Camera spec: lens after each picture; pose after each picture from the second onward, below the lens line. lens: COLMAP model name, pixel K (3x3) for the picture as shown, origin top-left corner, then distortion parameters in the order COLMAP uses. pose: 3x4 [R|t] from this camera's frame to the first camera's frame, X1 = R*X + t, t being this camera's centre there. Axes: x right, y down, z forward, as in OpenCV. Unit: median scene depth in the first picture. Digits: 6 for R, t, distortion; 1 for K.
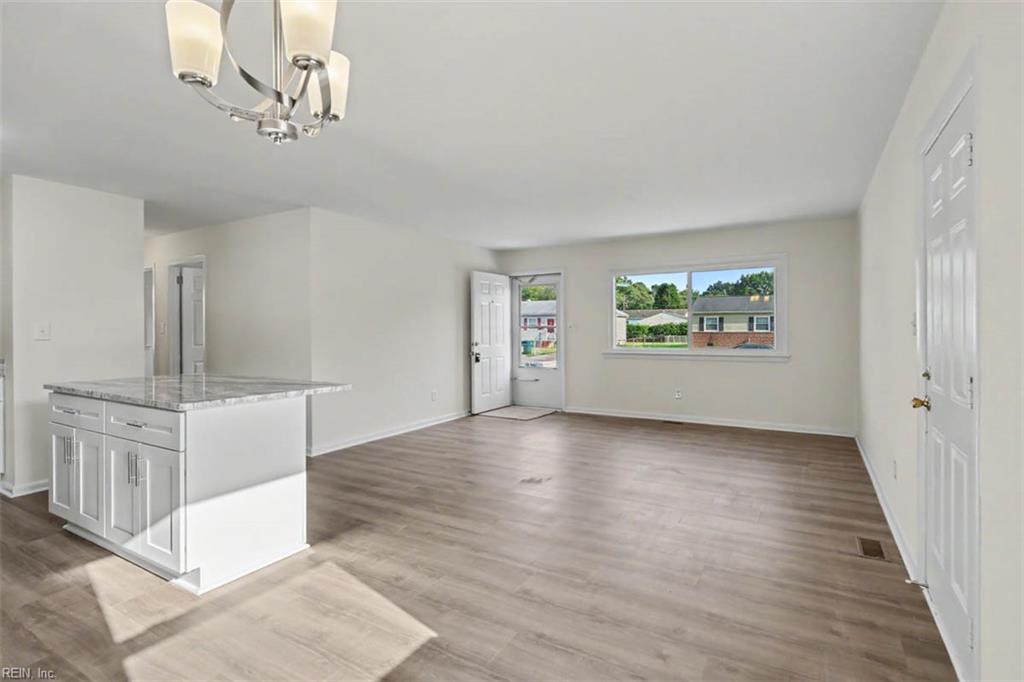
lens RADIAL K [[495.3, 0, 526.9], [0, 495.3, 356.0], [0, 0, 1]] dist [0.002815, -0.001264]
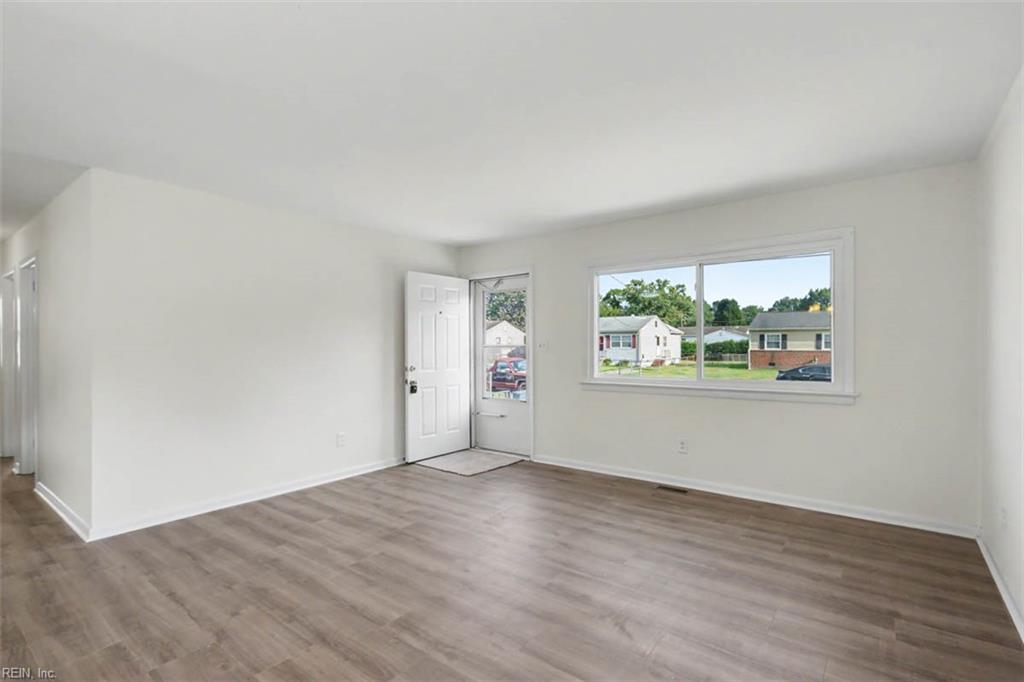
lens RADIAL K [[476.0, 0, 530.2], [0, 476.0, 375.7], [0, 0, 1]] dist [0.003103, -0.000344]
pose [[0.992320, 0.010374, -0.123264, 0.150107], [-0.009408, 0.999920, 0.008416, -0.019636], [0.123342, -0.007191, 0.992338, 0.280861]]
